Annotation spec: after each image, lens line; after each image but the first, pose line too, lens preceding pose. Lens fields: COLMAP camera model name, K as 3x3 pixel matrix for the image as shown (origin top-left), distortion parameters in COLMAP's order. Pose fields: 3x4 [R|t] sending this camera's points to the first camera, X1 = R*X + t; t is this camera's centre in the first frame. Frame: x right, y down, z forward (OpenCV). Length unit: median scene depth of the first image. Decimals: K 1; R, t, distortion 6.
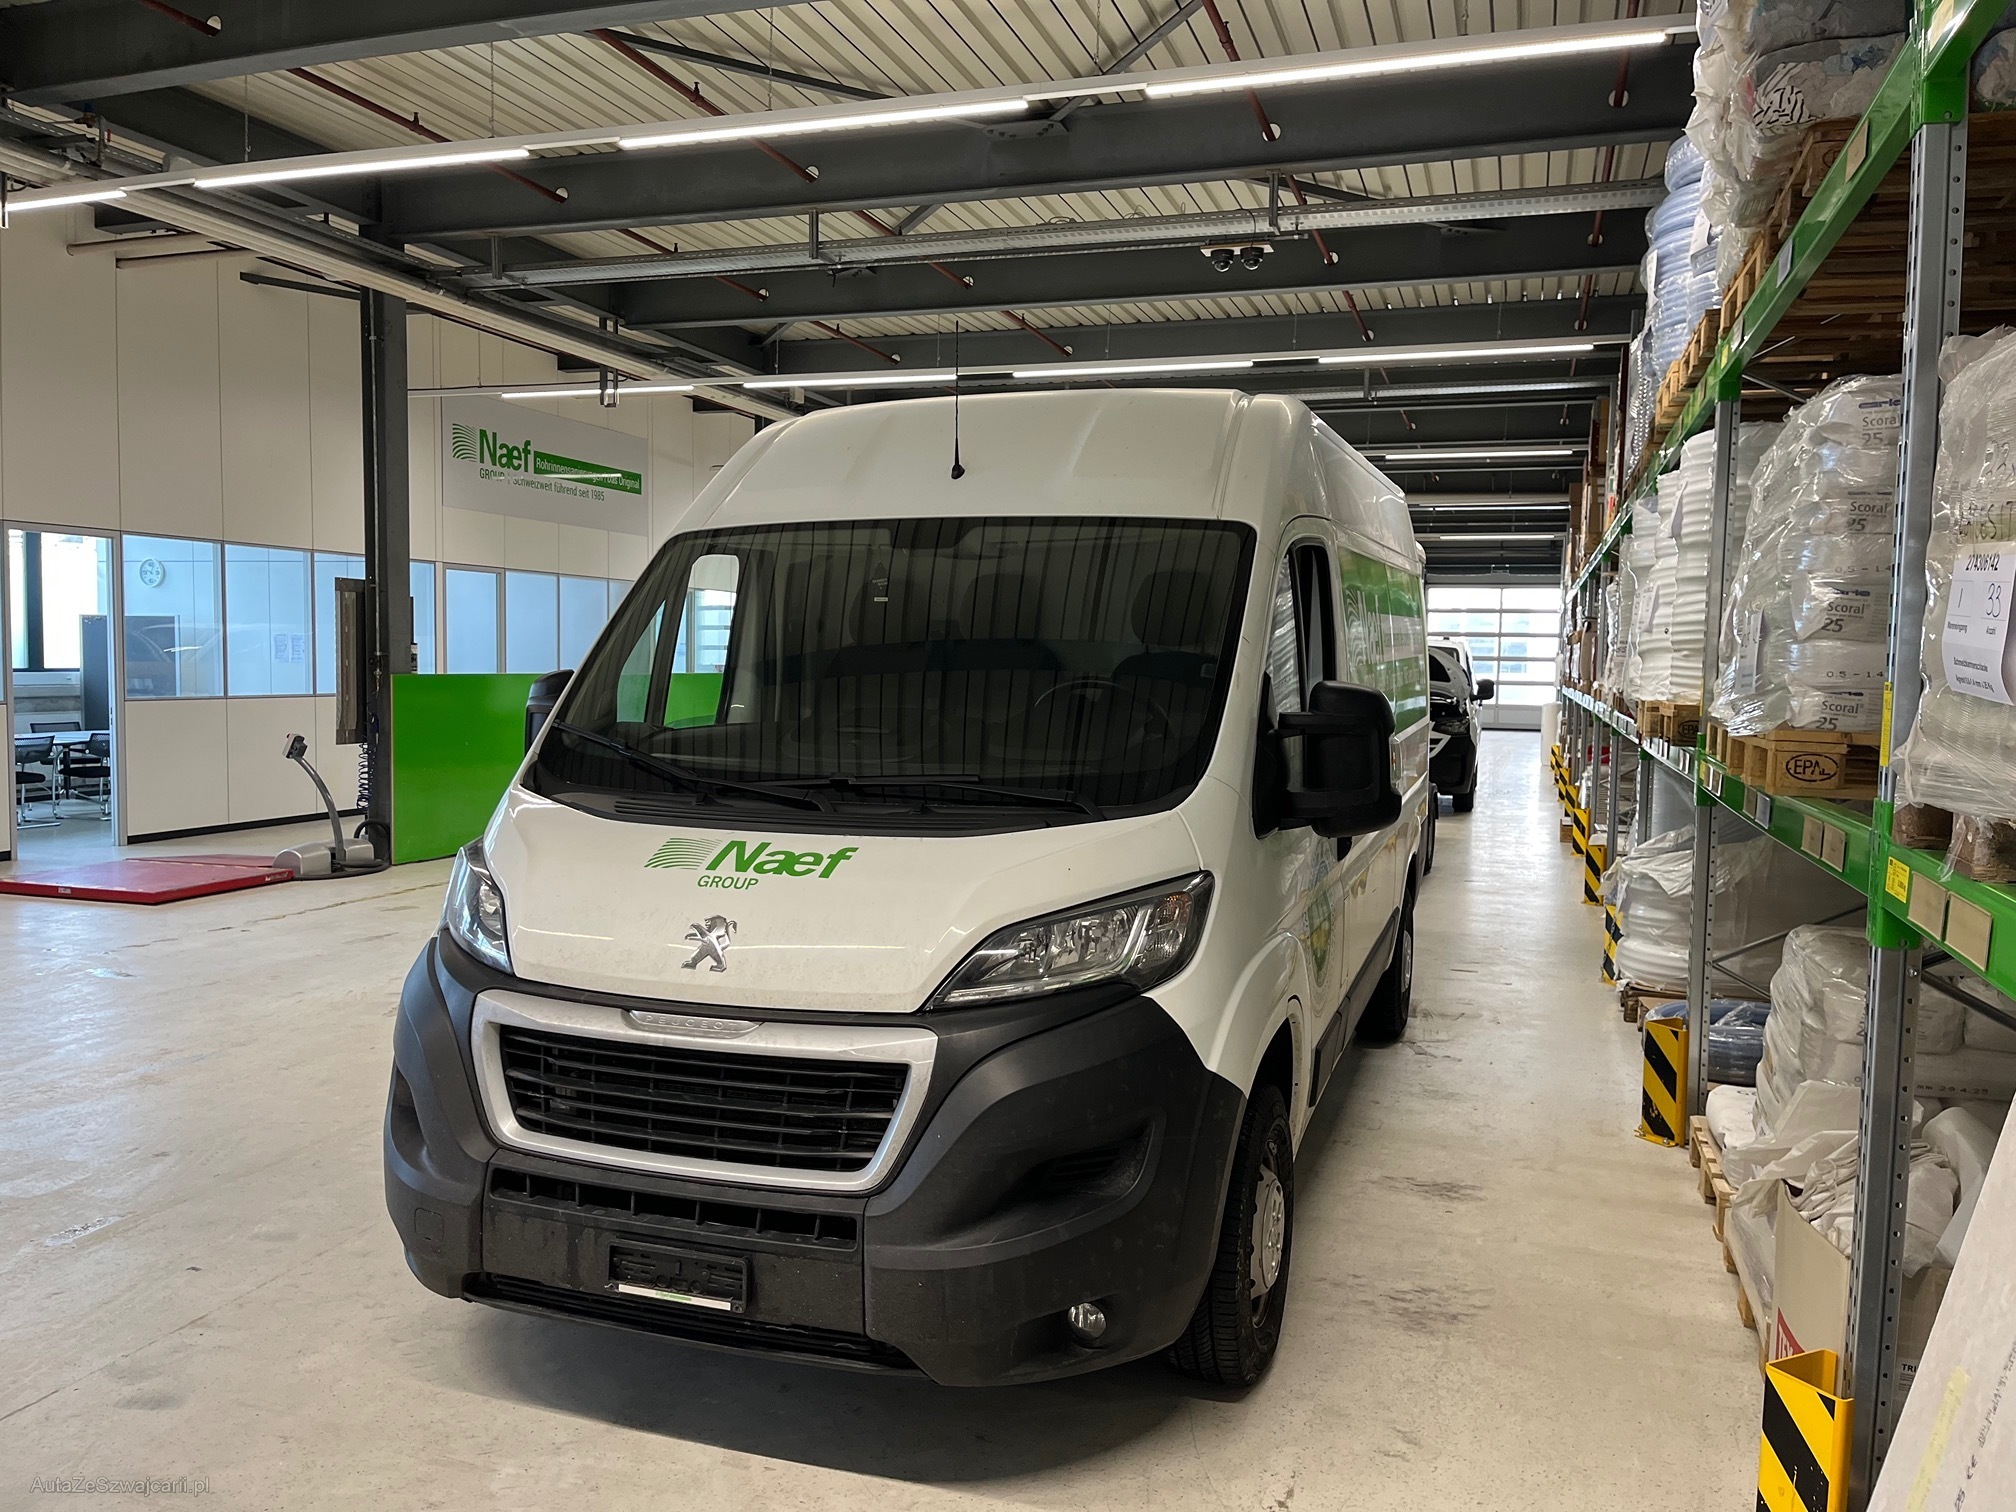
lens RADIAL K [[1532.9, 0, 1008.8], [0, 1532.9, 749.5], [0, 0, 1]] dist [0.072710, -0.102917]
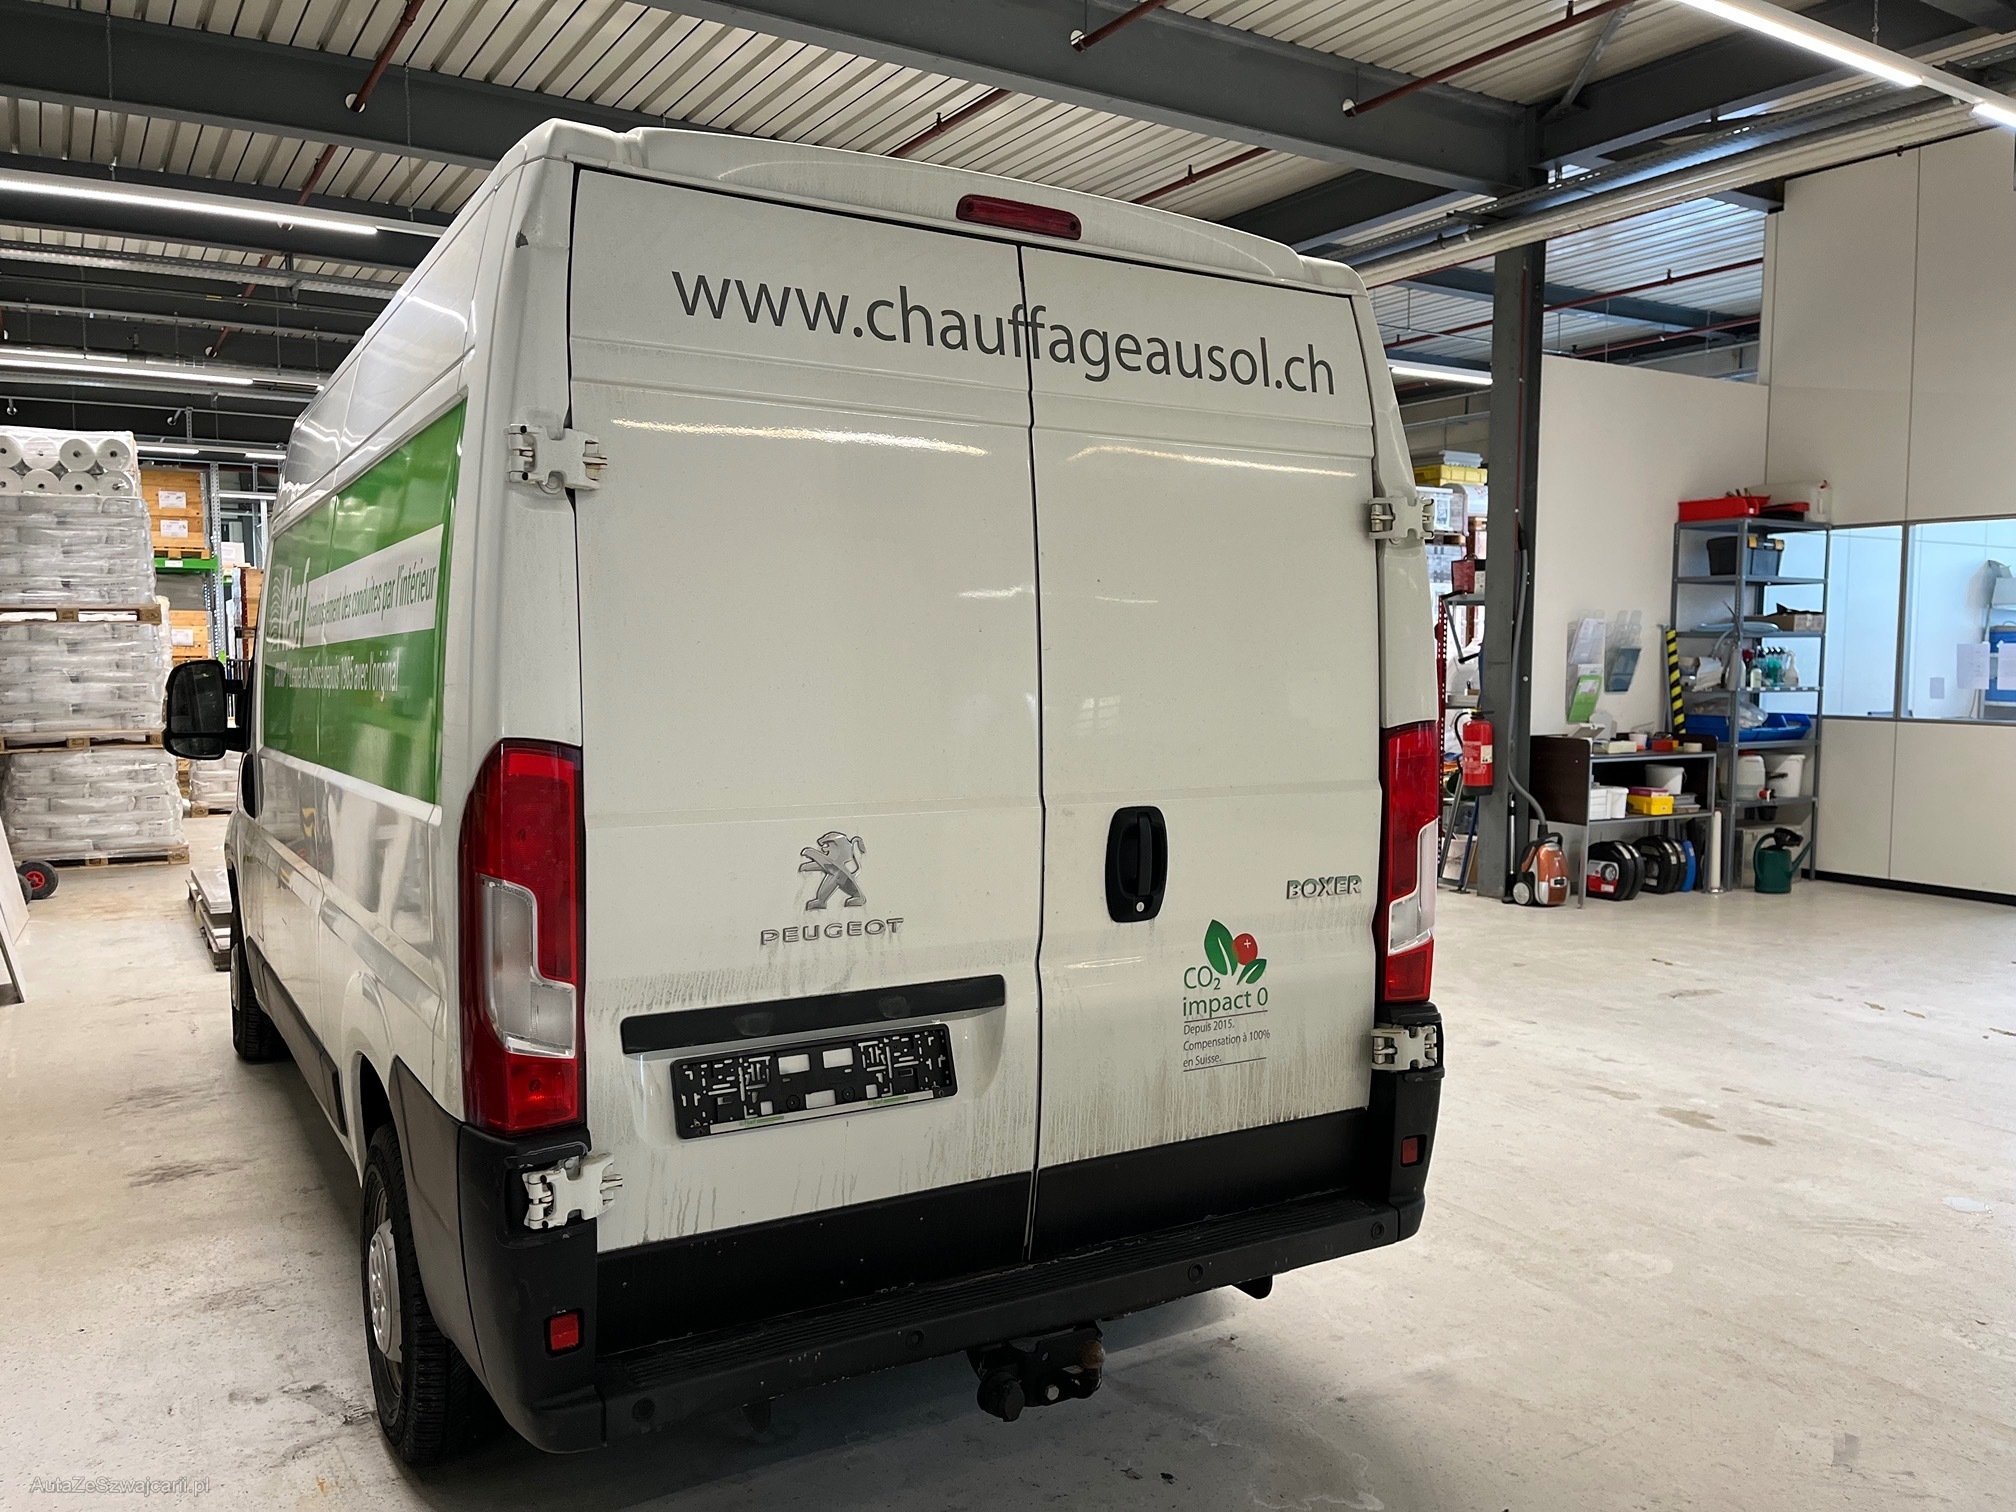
lens RADIAL K [[1532.9, 0, 1014.8], [0, 1532.9, 752.9], [0, 0, 1]] dist [0.072710, -0.102917]
pose [[-0.636172, 0.037786, -0.770622, 0.682925], [-0.056382, 0.993853, 0.095278, -0.112670], [0.769485, 0.104062, -0.630130, 1.981485]]
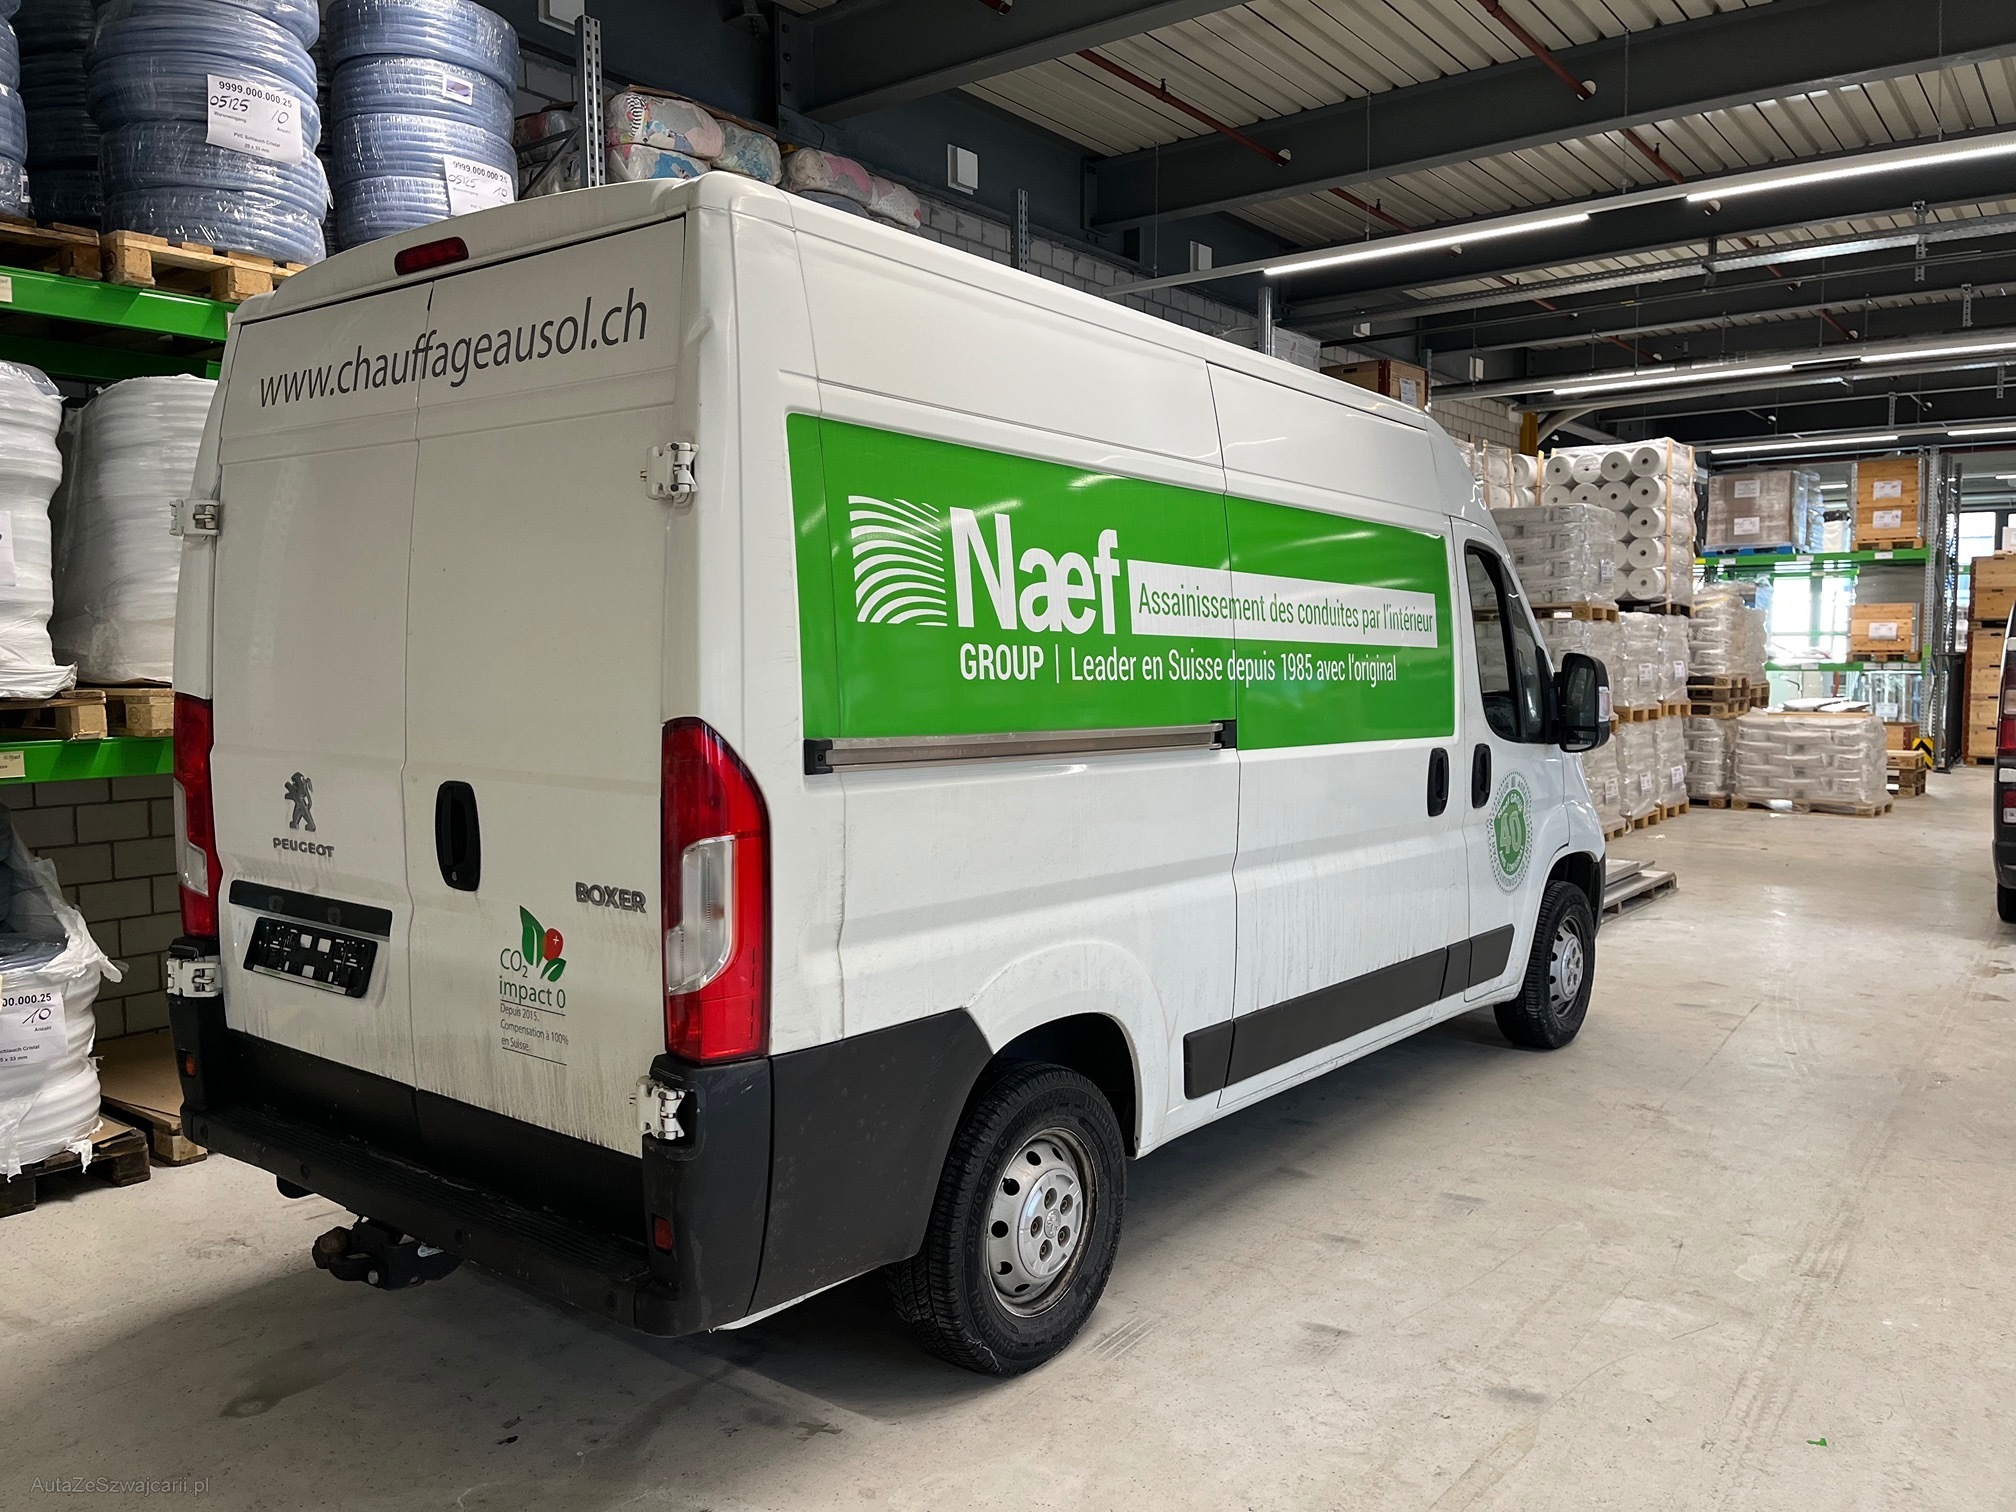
lens RADIAL K [[1532.9, 0, 1012.1], [0, 1532.9, 758.0], [0, 0, 1]] dist [0.072710, -0.102917]
pose [[-0.949493, -0.031198, 0.312235, -0.224517], [0.010871, 0.991177, 0.132095, -0.129384], [-0.313601, 0.128817, -0.940777, 2.172174]]
